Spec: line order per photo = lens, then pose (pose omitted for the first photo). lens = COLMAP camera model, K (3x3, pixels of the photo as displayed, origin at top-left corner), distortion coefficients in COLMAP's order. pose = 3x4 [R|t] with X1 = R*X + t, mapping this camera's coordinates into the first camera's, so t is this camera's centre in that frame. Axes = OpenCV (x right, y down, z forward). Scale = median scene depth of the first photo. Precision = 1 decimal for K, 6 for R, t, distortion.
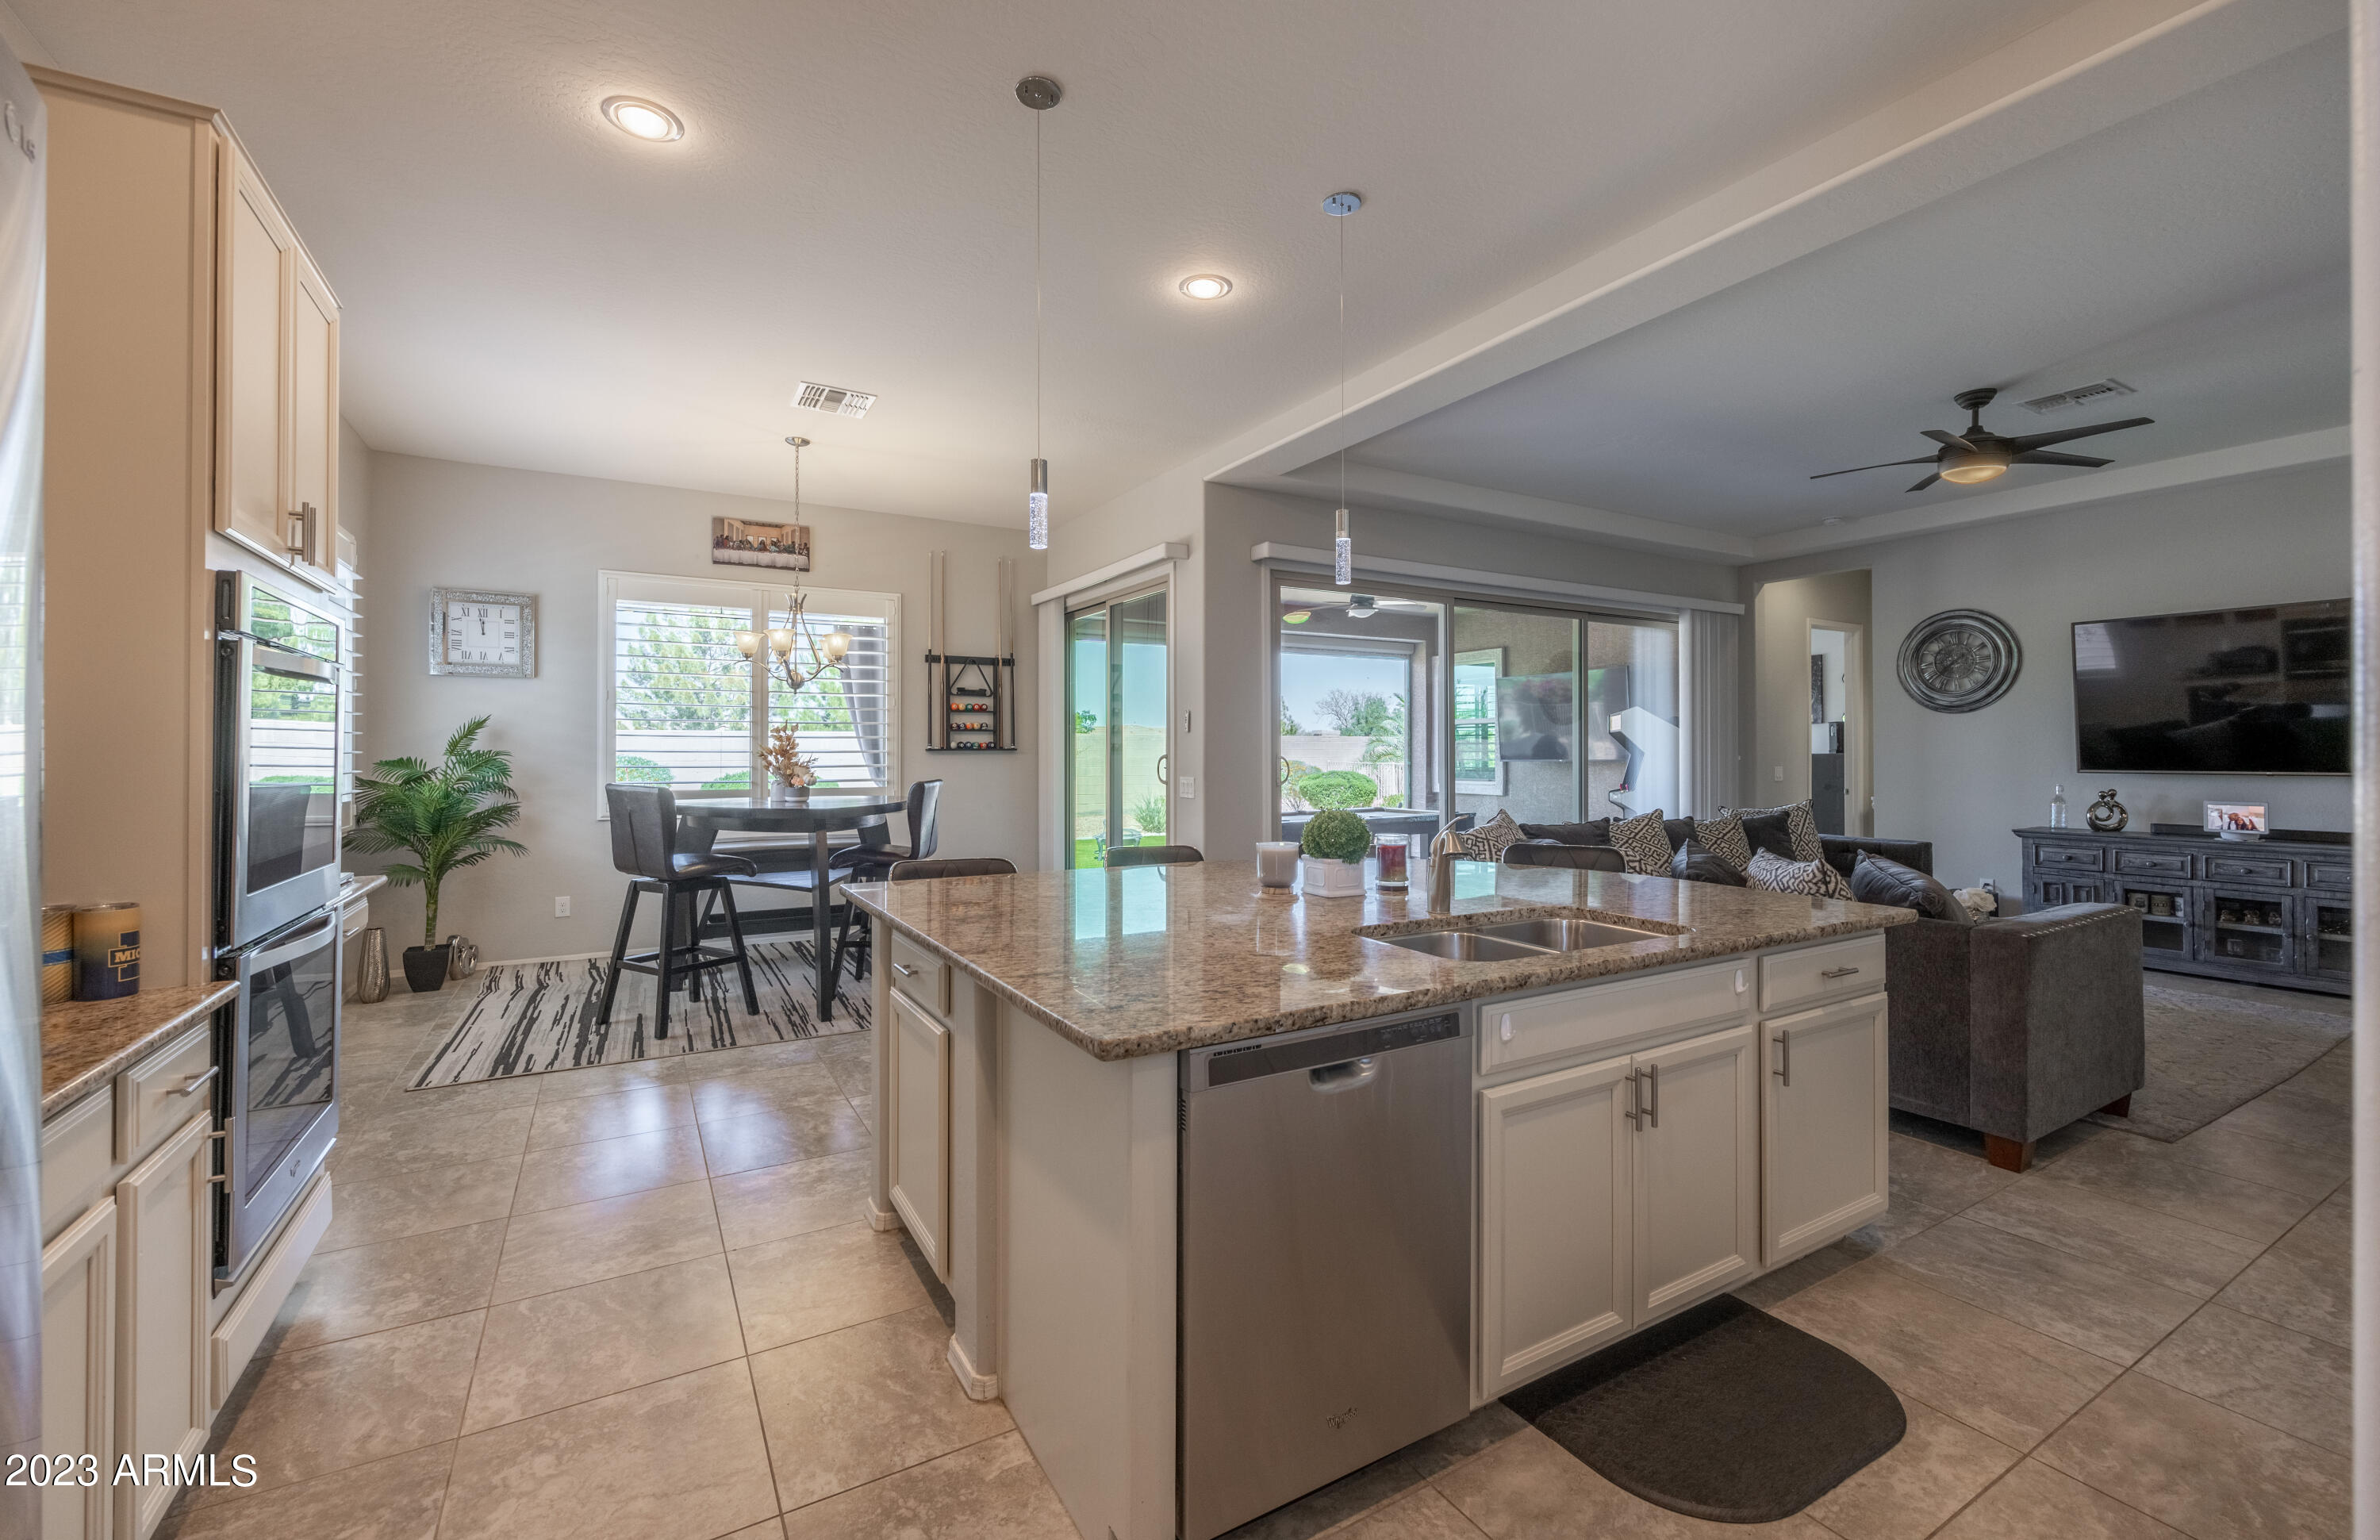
lens RADIAL K [[957.2, 0, 1176.3], [0, 957.2, 745.6], [0, 0, 1]] dist [0.001347, -0.000154]
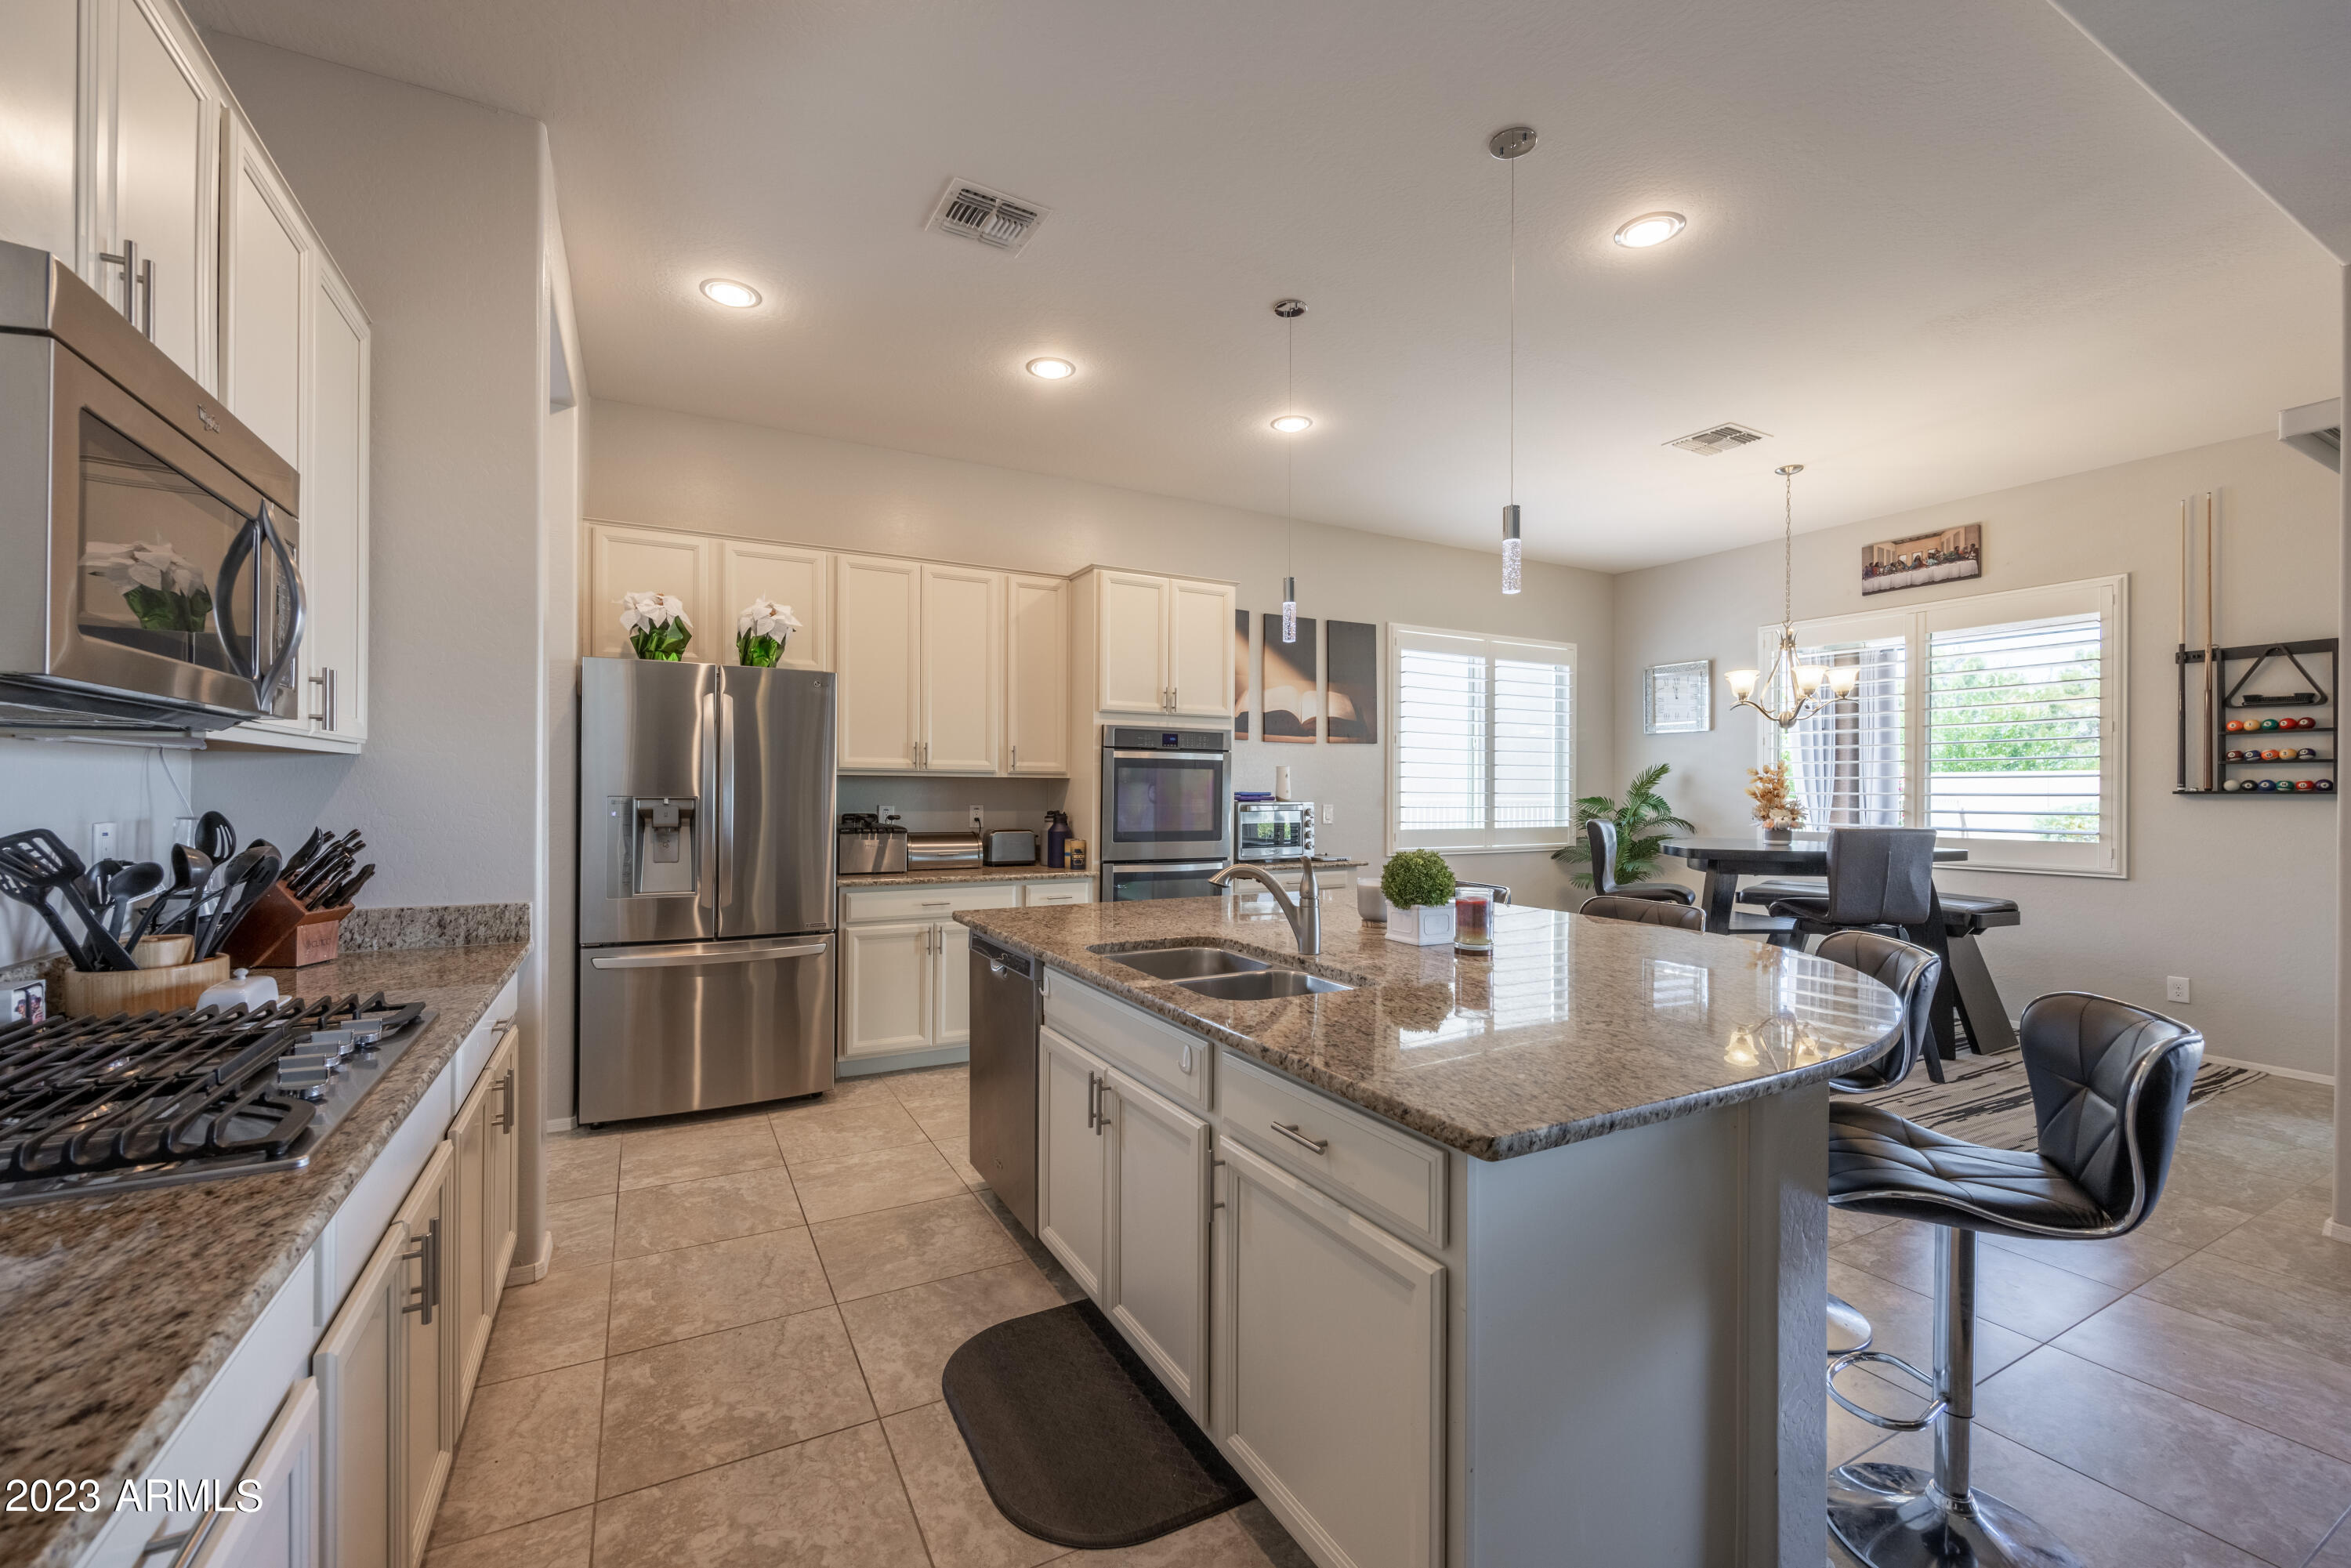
lens RADIAL K [[960.2, 0, 1175.5], [0, 960.2, 784.0], [0, 0, 1]] dist [-0.001509, -0.000250]
pose [[-0.019701, -0.006102, -0.999787, 0.479939], [0.002170, 0.999979, -0.006146, 0.001117], [0.999804, -0.002291, -0.019687, 0.334865]]
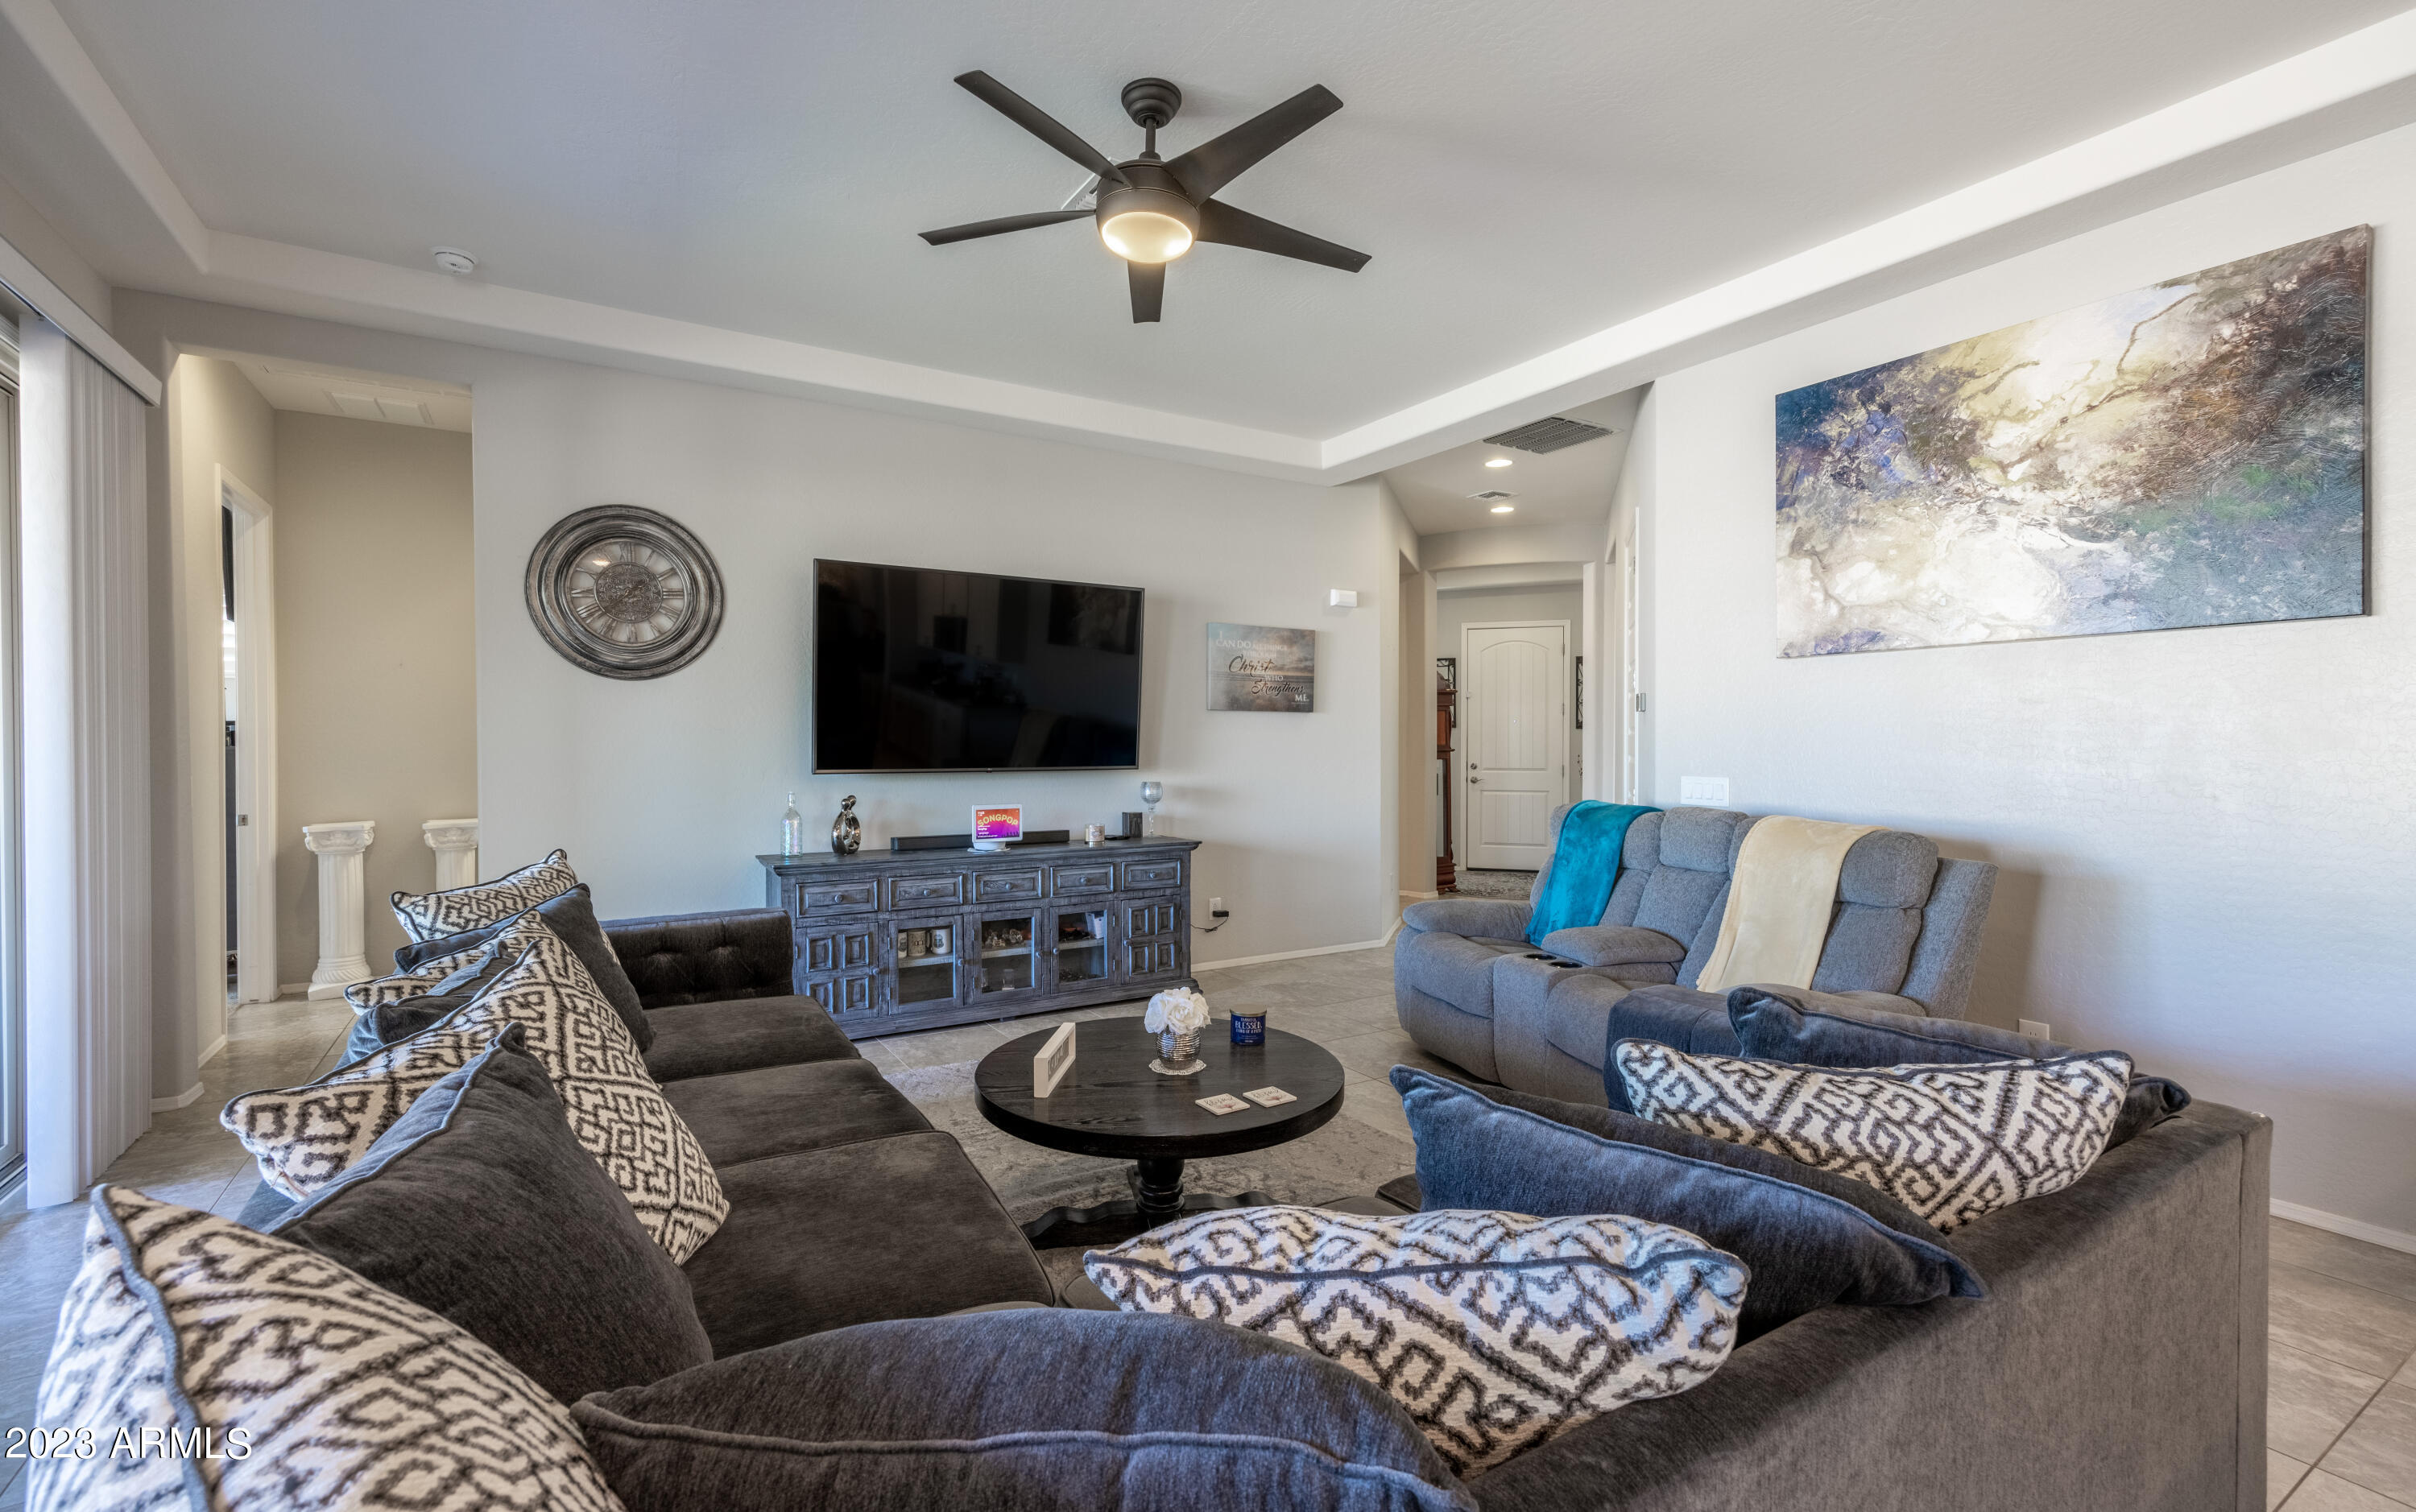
lens RADIAL K [[1045.5, 0, 1200.6], [0, 1045.5, 756.0], [0, 0, 1]] dist [0.011128, -0.000060]
pose [[-0.021154, -0.010919, 0.999717, 0.163415], [-0.007473, 0.999914, 0.010763, 0.004614], [-0.999748, -0.007243, -0.021234, 0.711723]]
